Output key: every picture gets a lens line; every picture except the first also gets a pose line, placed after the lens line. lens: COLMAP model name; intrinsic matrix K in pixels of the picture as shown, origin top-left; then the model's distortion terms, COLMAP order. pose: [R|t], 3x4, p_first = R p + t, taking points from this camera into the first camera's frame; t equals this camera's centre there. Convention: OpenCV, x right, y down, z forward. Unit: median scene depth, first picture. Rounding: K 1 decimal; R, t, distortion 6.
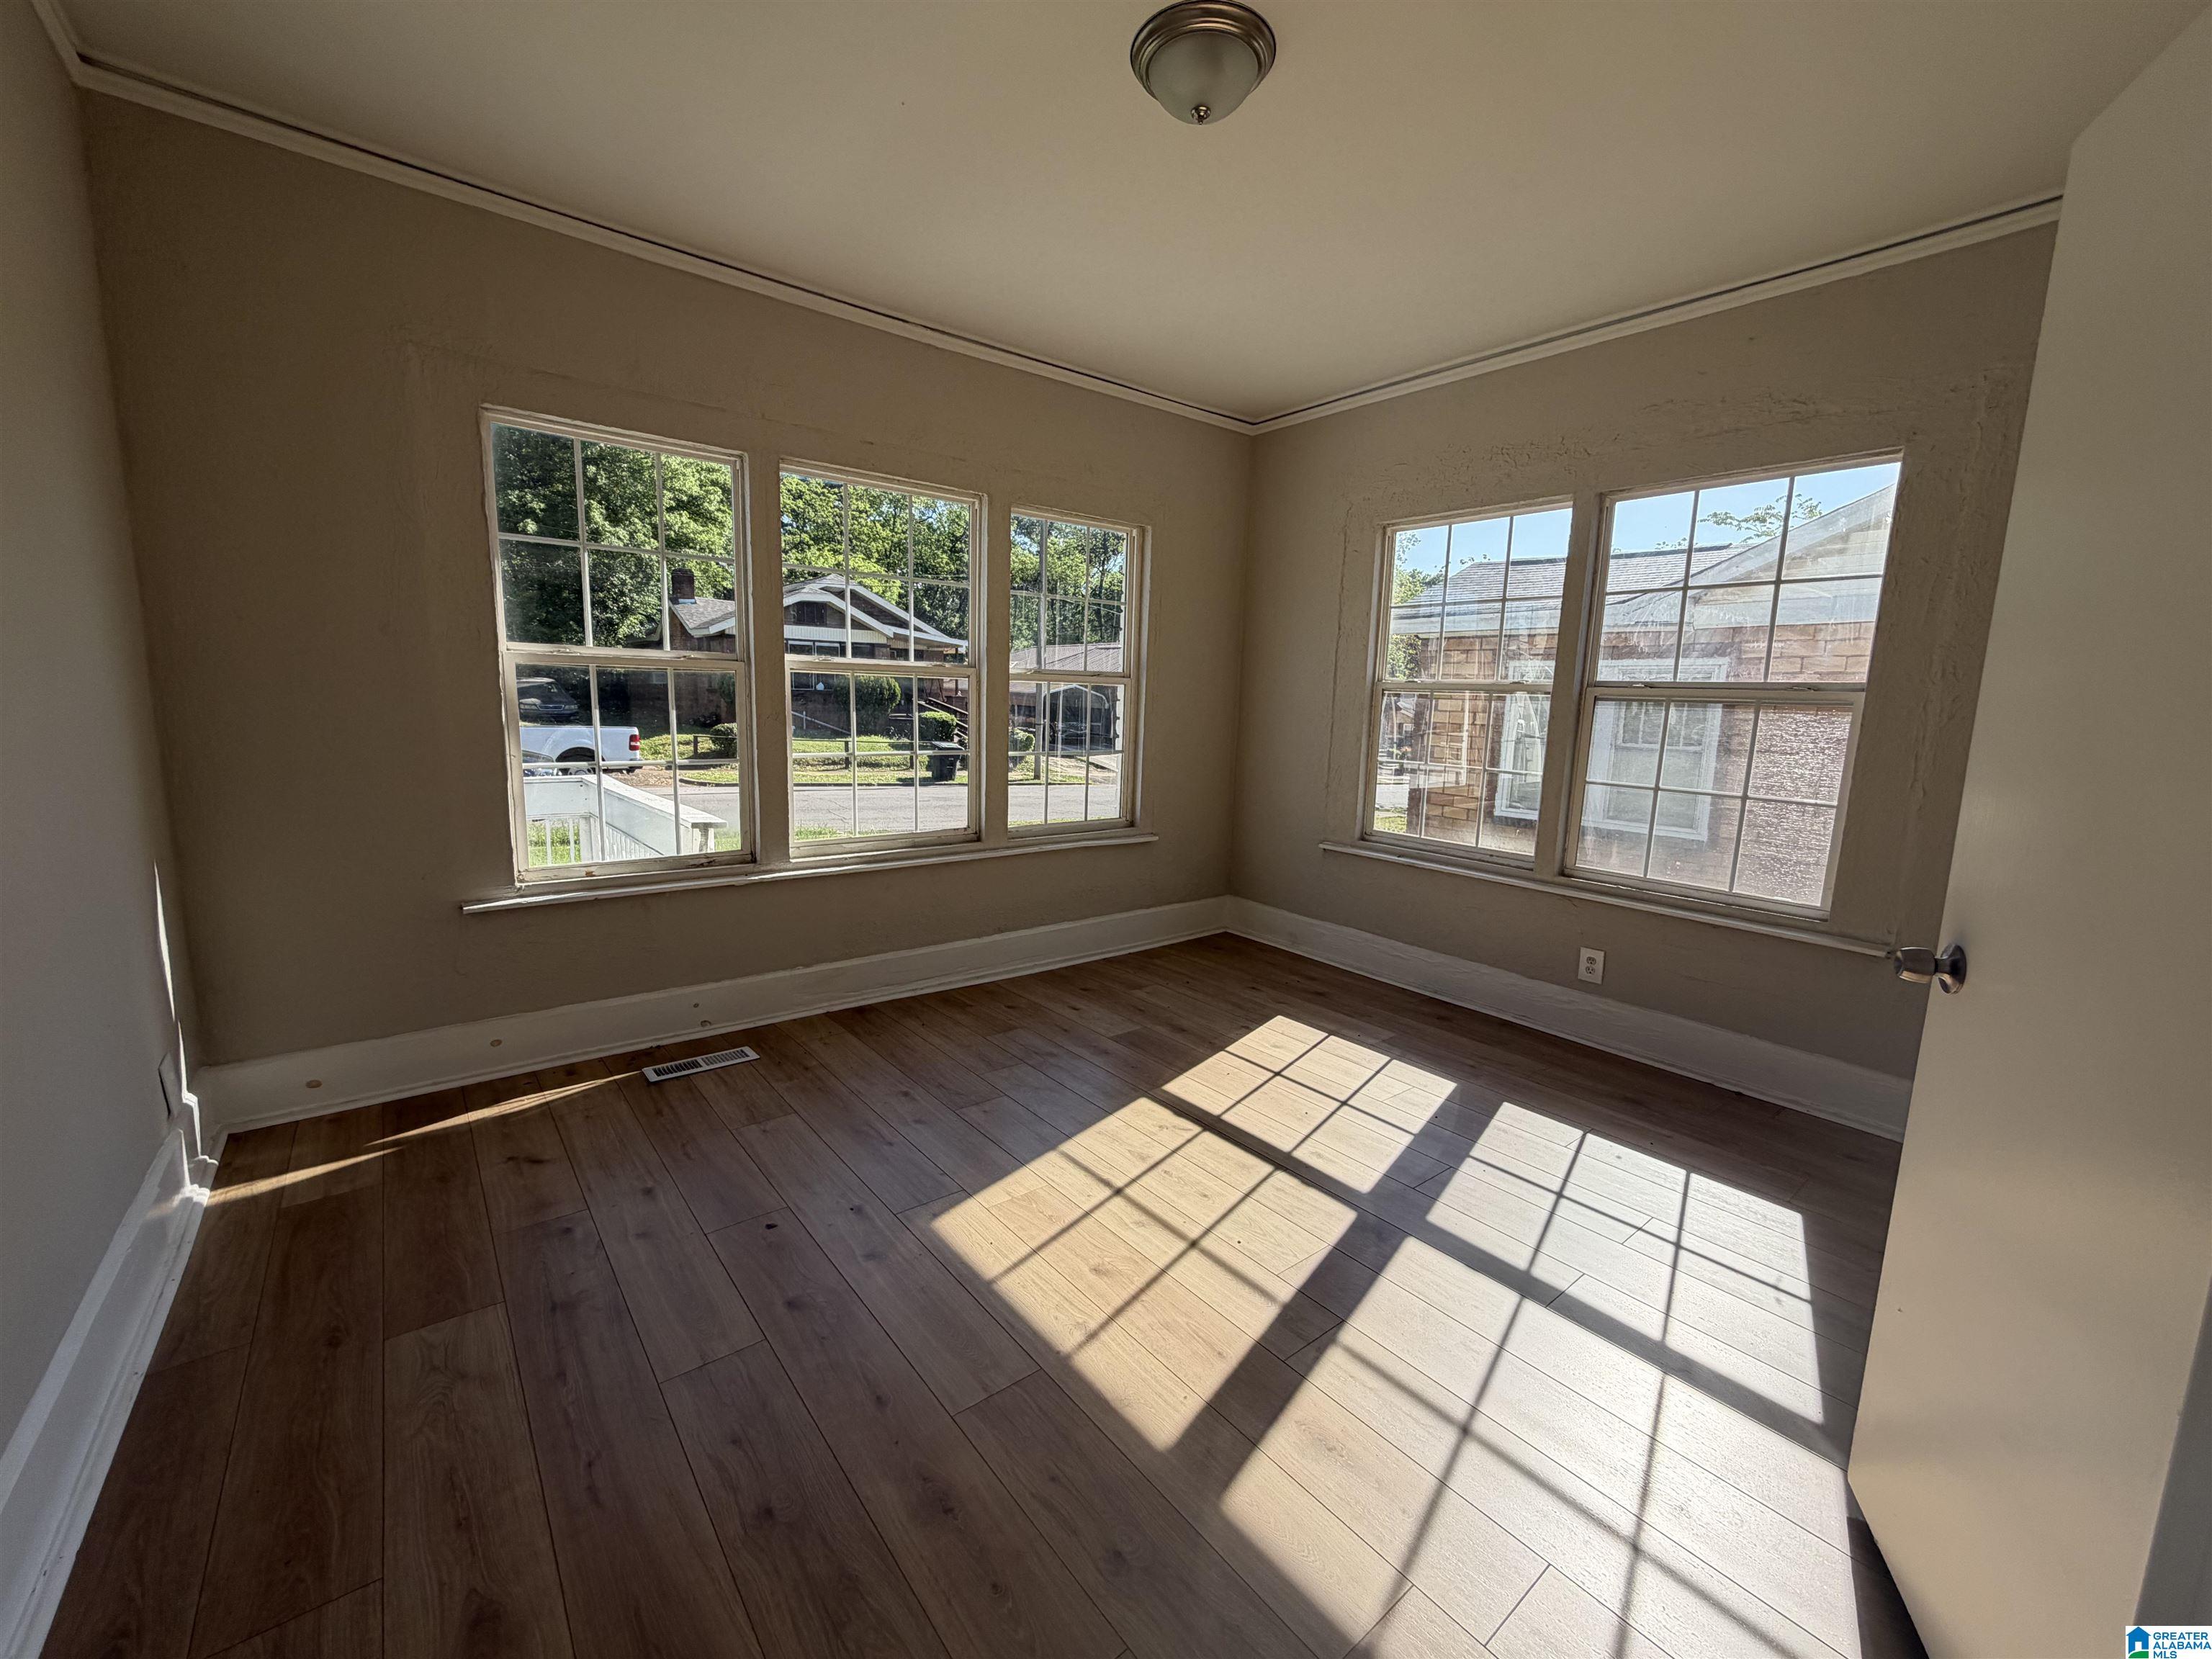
lens RADIAL K [[889.4, 0, 1095.2], [0, 889.4, 828.4], [0, 0, 1]] dist [-0.000384, 0.000001]
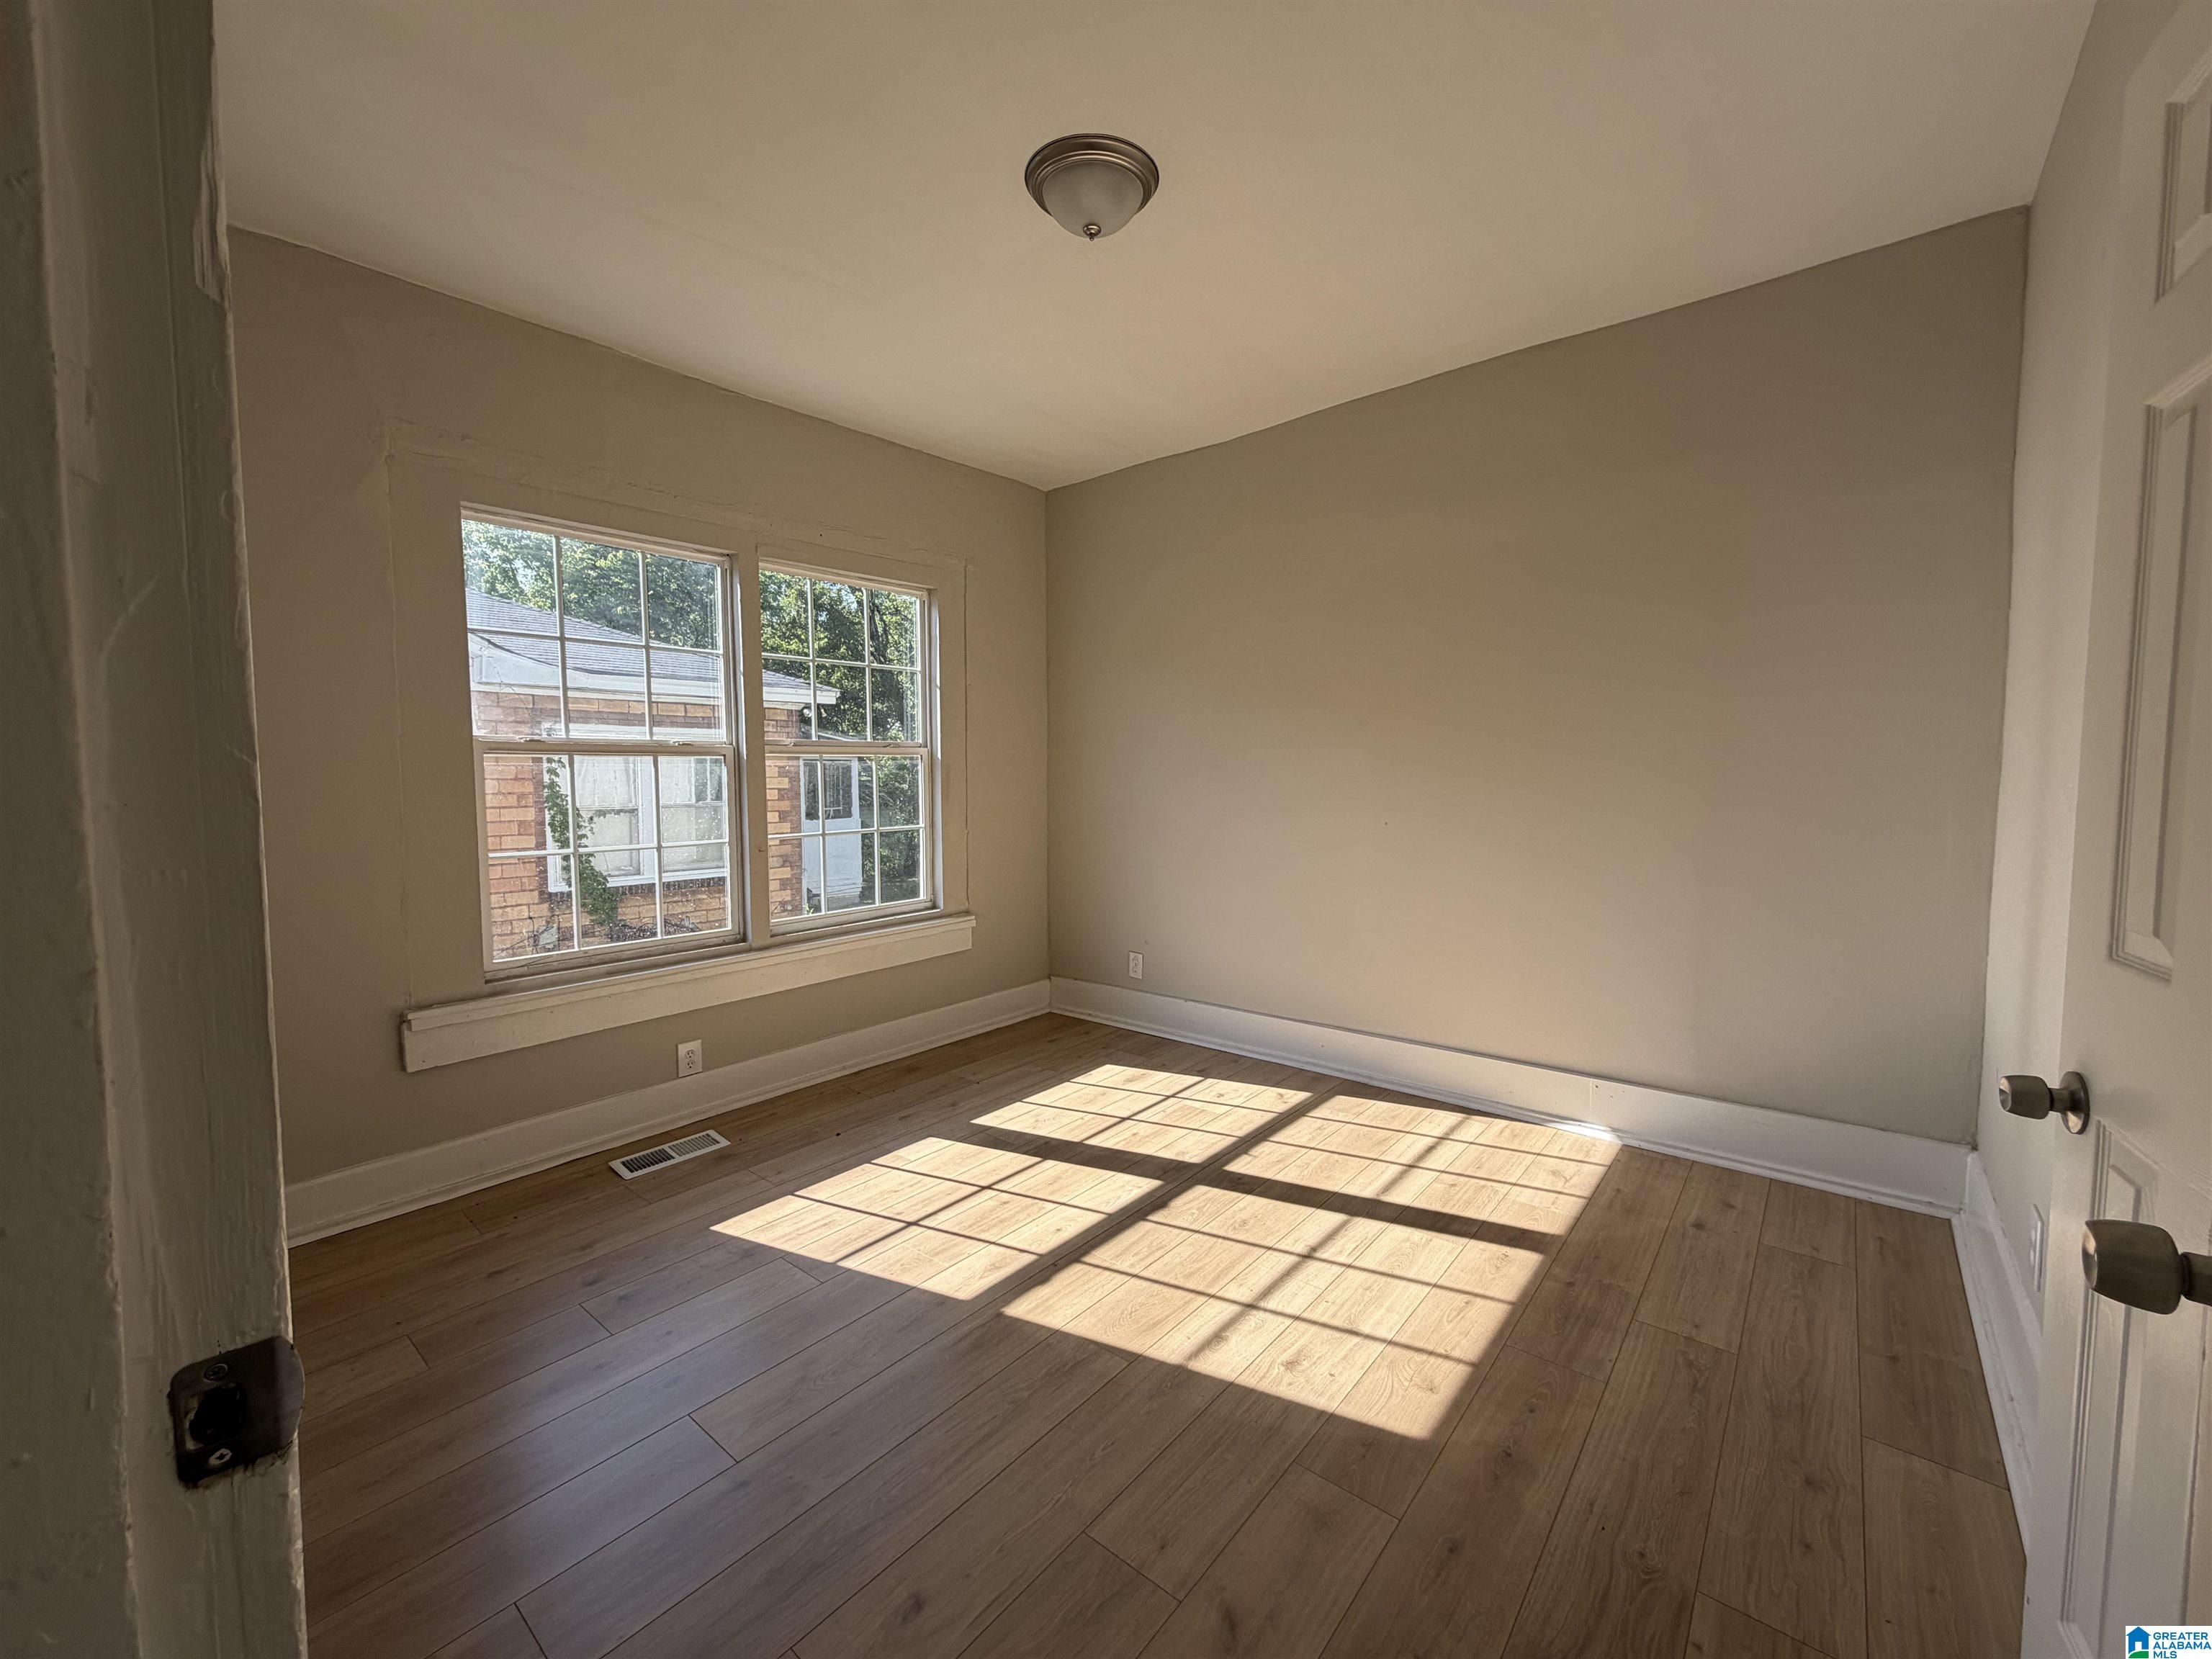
lens RADIAL K [[889.4, 0, 1095.2], [0, 889.4, 828.4], [0, 0, 1]] dist [-0.000384, 0.000001]
pose [[-0.191706, -0.084522, 0.977806, -0.716885], [0.149770, 0.982097, 0.114257, -0.179690], [-0.969958, 0.168350, -0.175615, 1.099077]]
